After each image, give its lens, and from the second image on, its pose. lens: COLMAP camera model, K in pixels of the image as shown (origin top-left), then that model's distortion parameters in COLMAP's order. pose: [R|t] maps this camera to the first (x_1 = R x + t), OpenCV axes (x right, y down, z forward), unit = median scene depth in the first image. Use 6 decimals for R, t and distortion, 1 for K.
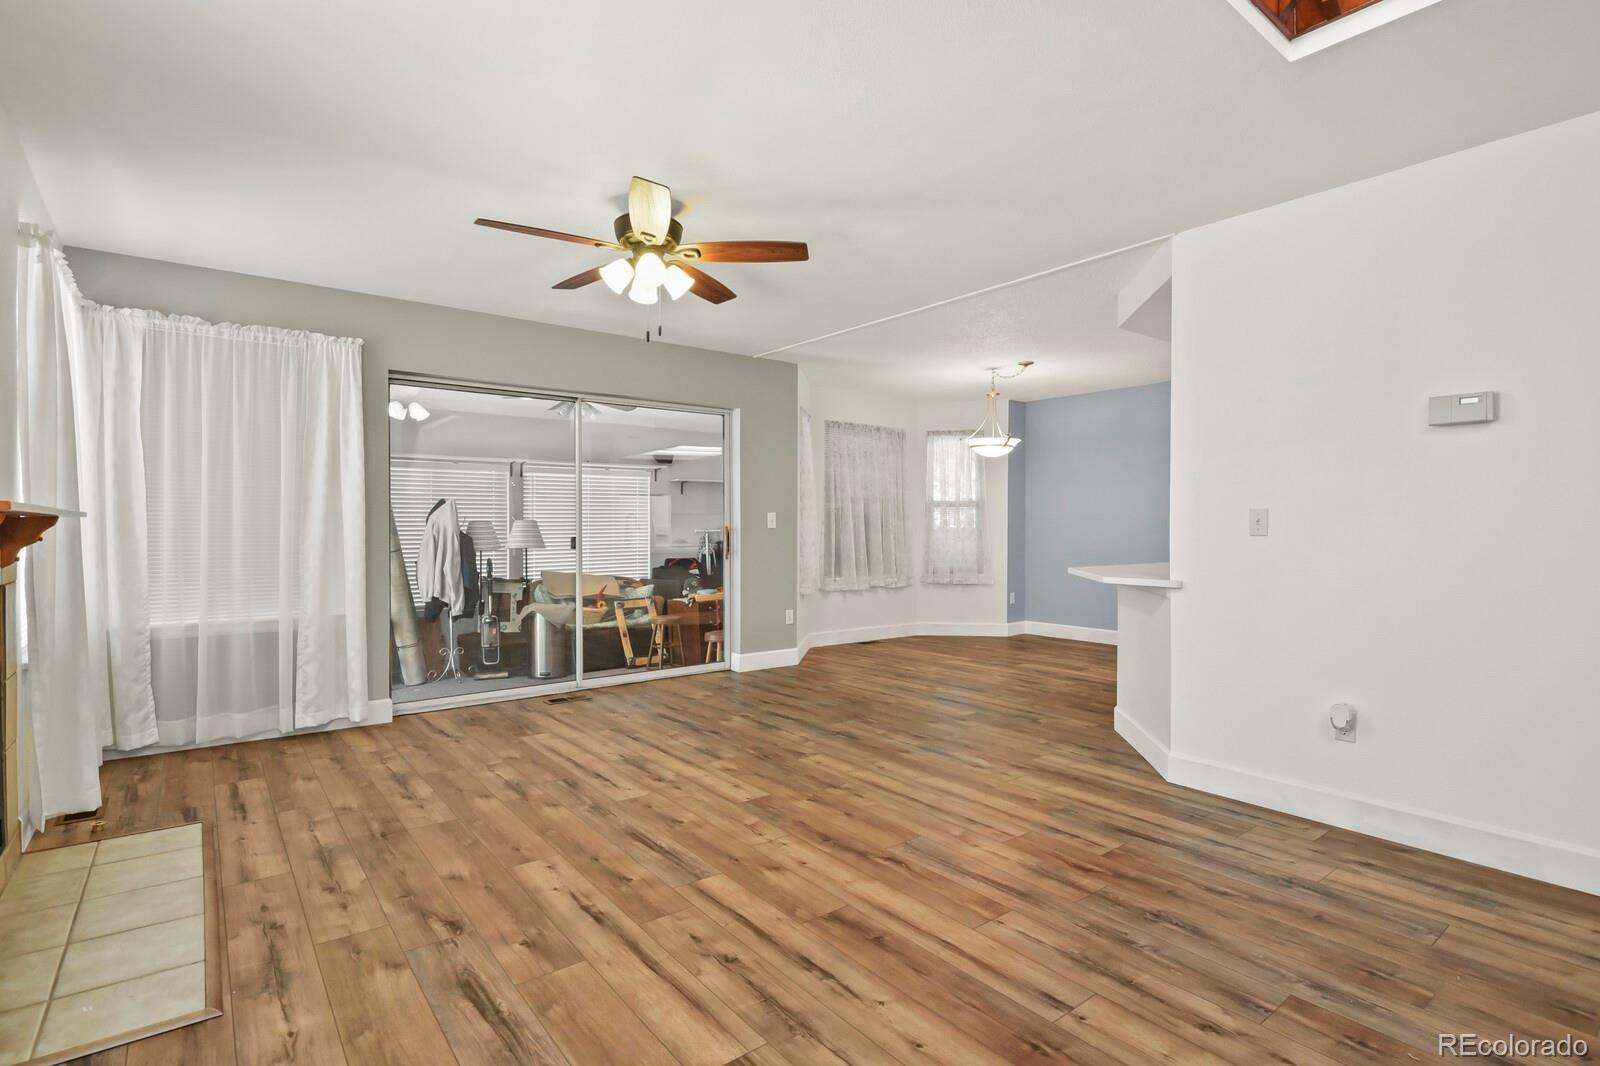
lens RADIAL K [[768.1, 0, 799.1], [0, 768.1, 529.7], [0, 0, 1]] dist [-0.004409, -0.000601]
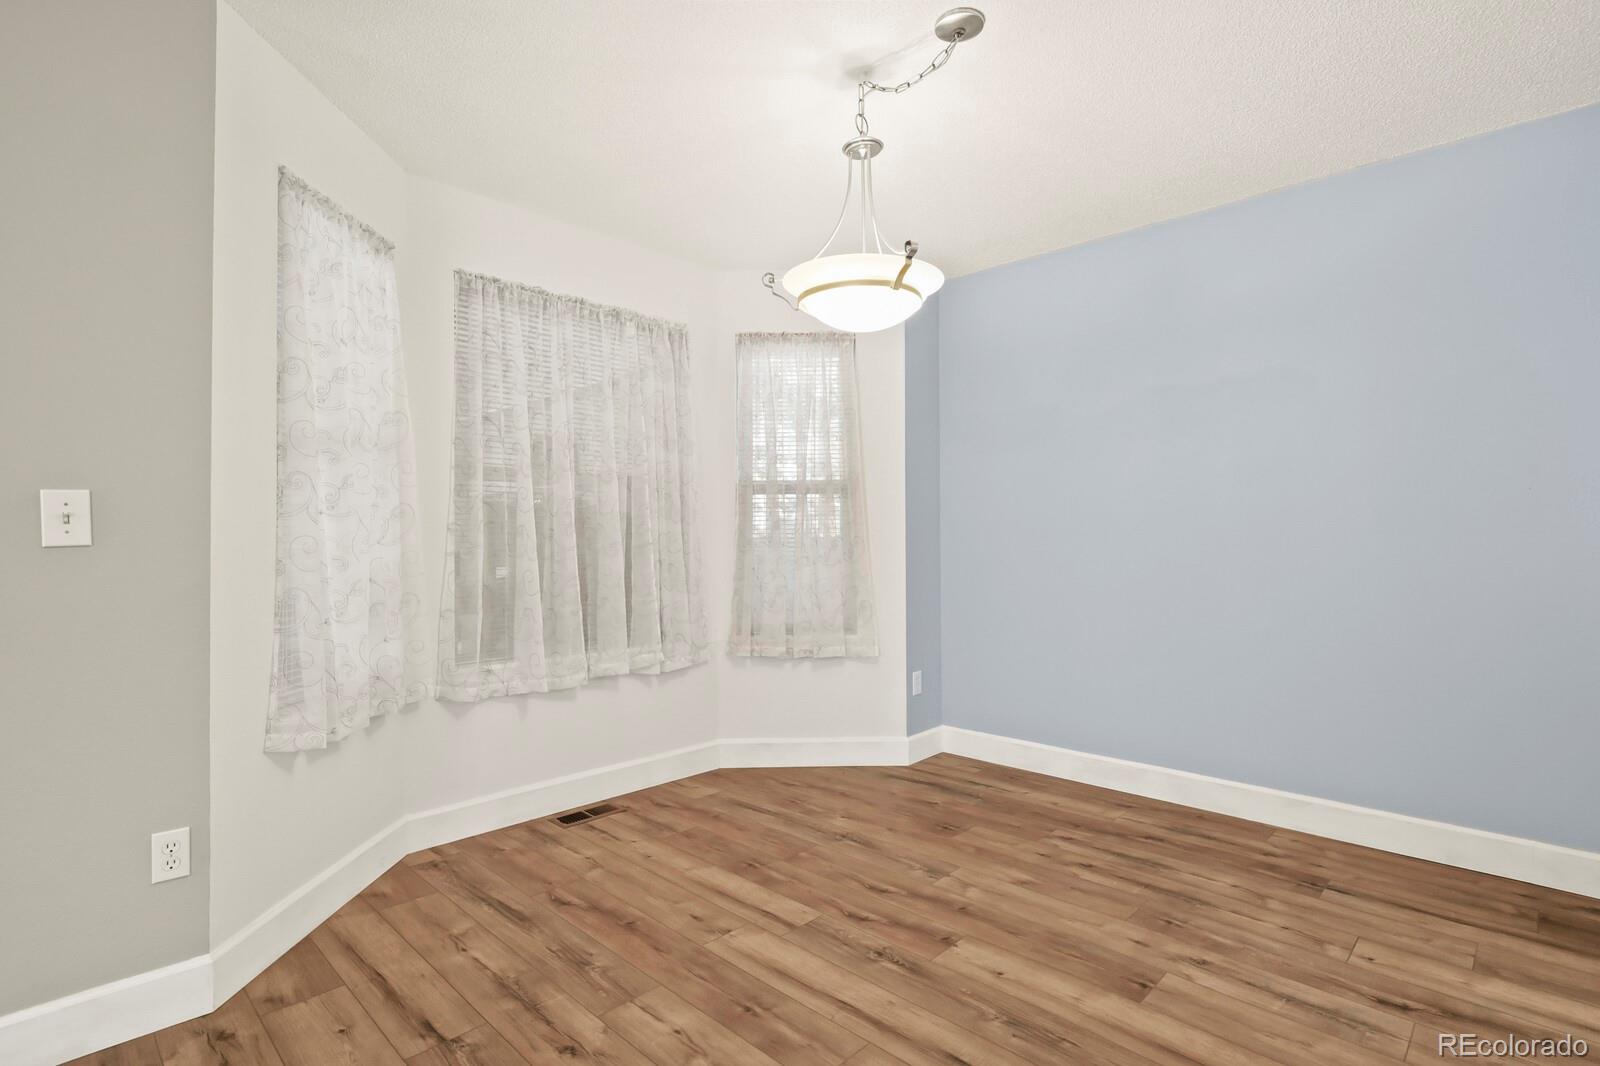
lens RADIAL K [[768.1, 0, 807.2], [0, 768.1, 529.2], [0, 0, 1]] dist [-0.004409, -0.000601]
pose [[0.989882, -0.009767, 0.141554, 0.031820], [0.011876, 0.999831, -0.014063, -0.000125], [-0.141392, 0.015602, 0.989831, 0.118494]]
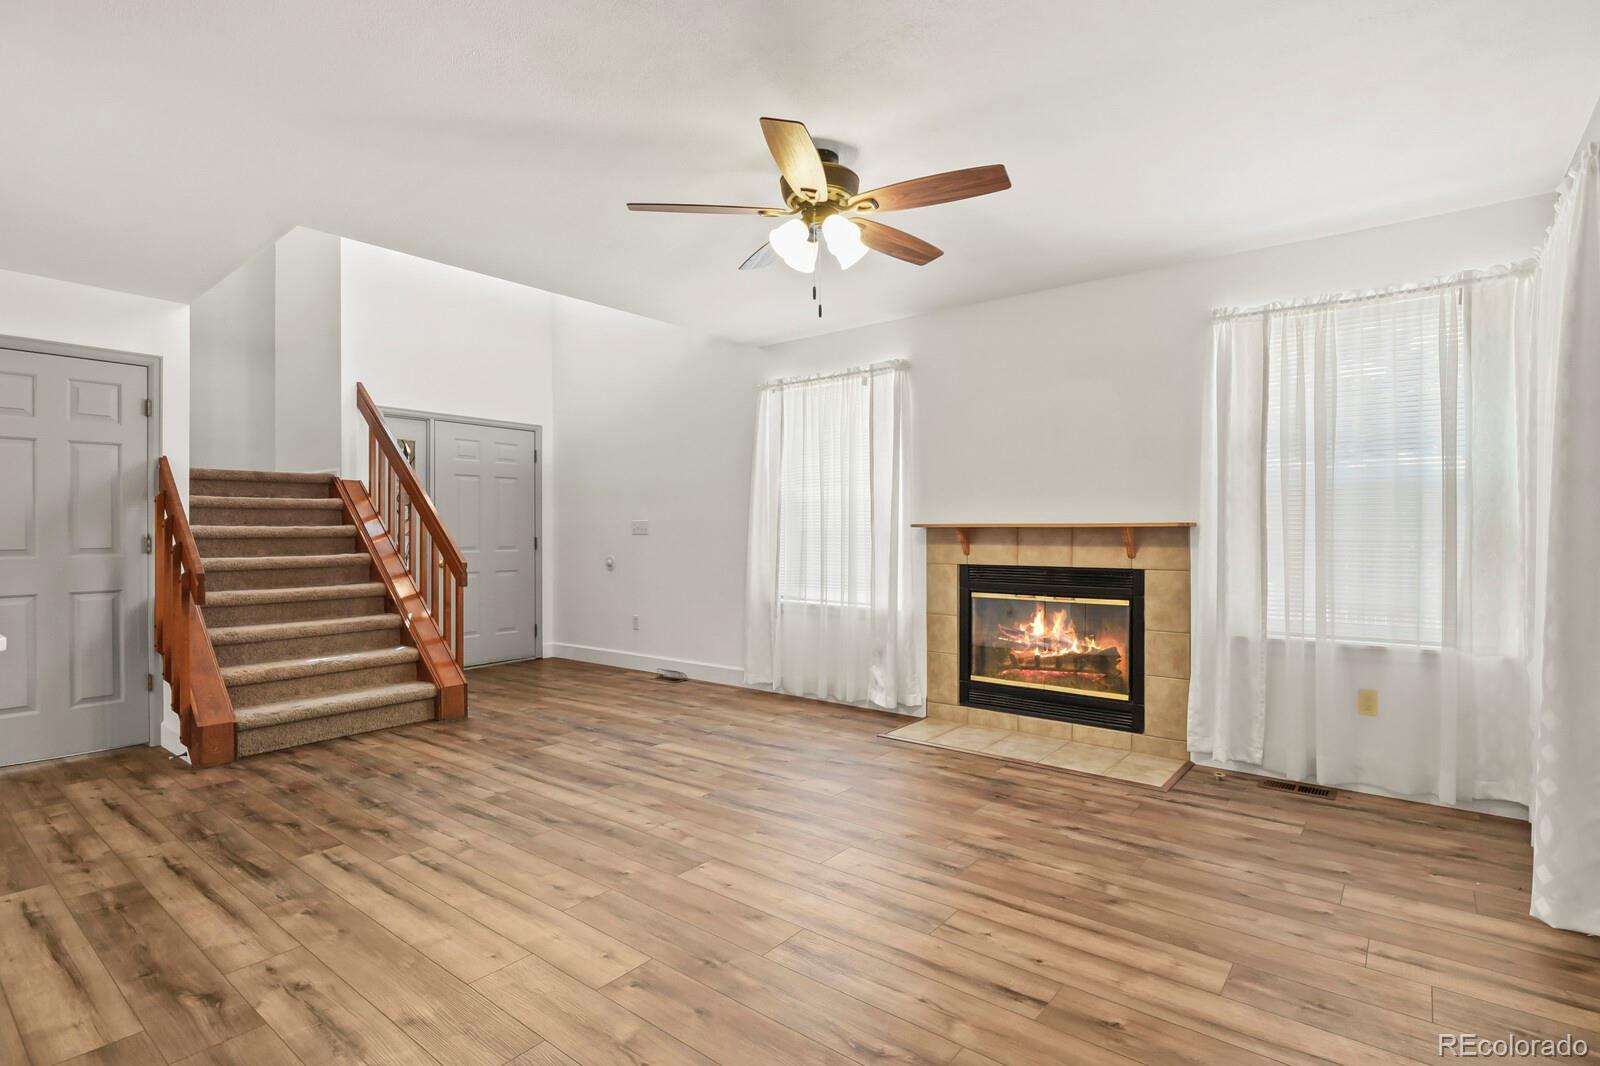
lens RADIAL K [[777.0, 0, 799.3], [0, 777.0, 535.4], [0, 0, 1]] dist [-0.005068, -0.001006]
pose [[-0.973363, 0.001235, -0.229268, 0.033596], [-0.000917, 0.999957, 0.009277, -0.014106], [0.229270, 0.009240, -0.973319, 2.835365]]
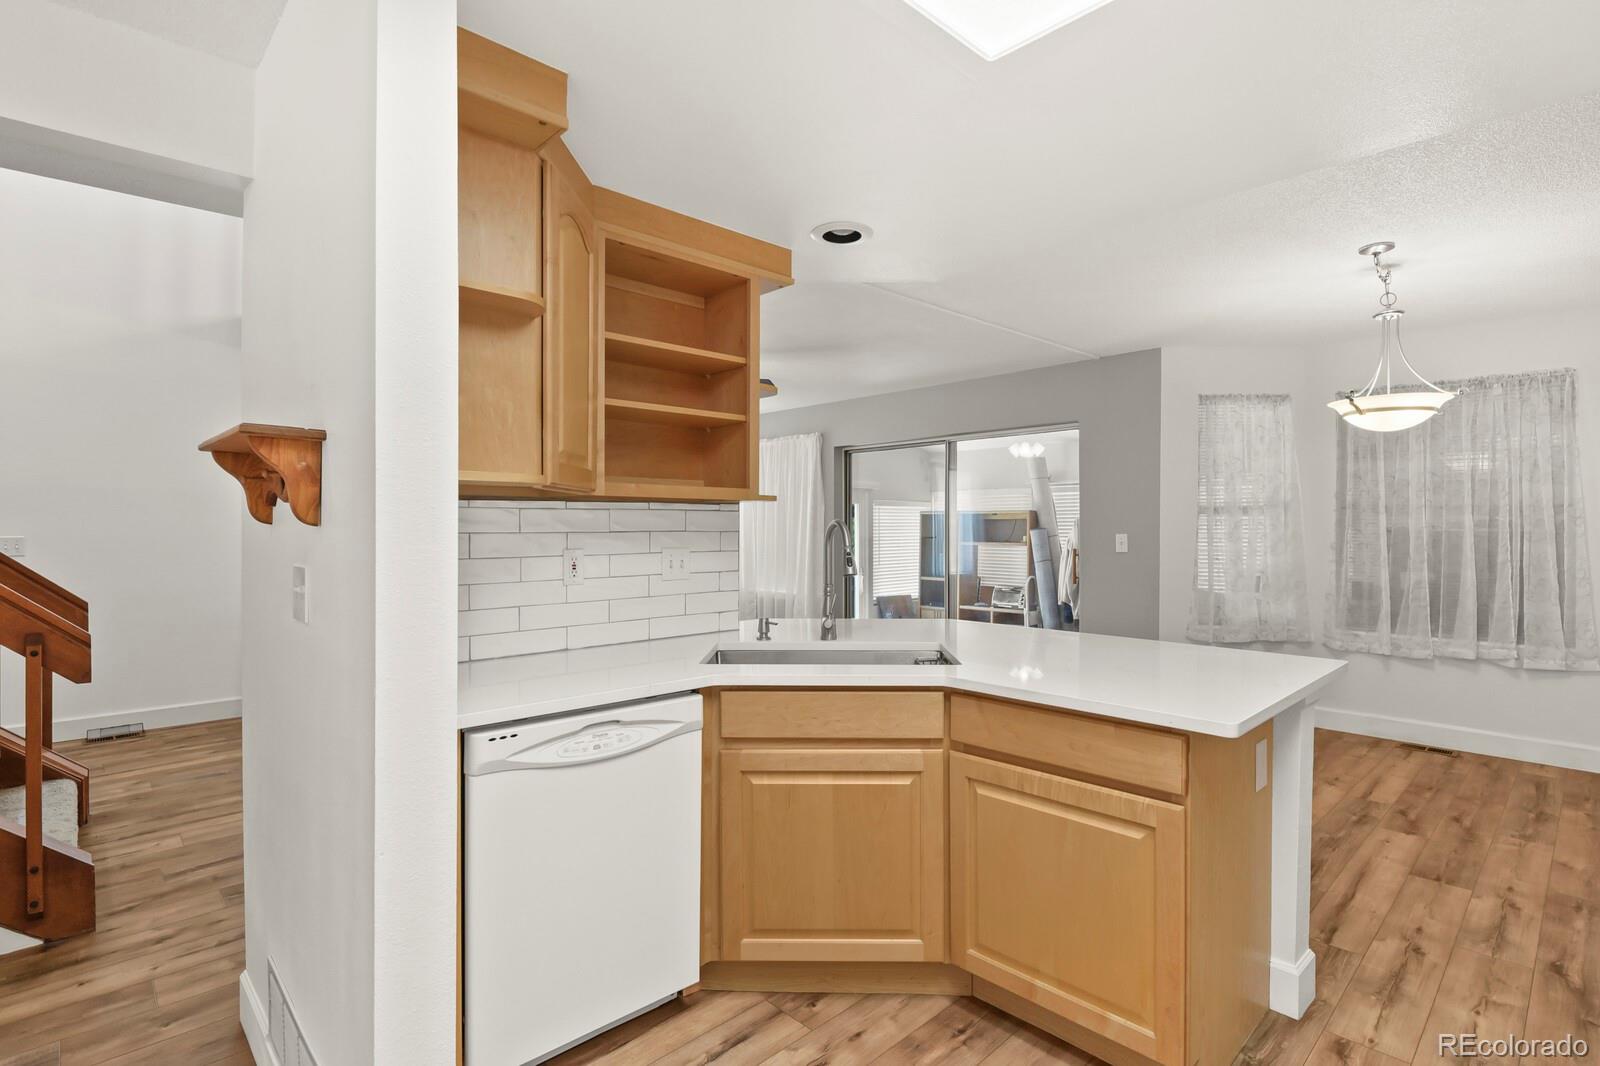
lens RADIAL K [[768.1, 0, 804.8], [0, 768.1, 535.0], [0, 0, 1]] dist [-0.004409, -0.000601]
pose [[0.085406, -0.000711, -0.996346, 0.134342], [-0.008465, 0.999963, -0.001439, -0.002856], [0.996310, 0.008557, 0.085397, 0.098046]]
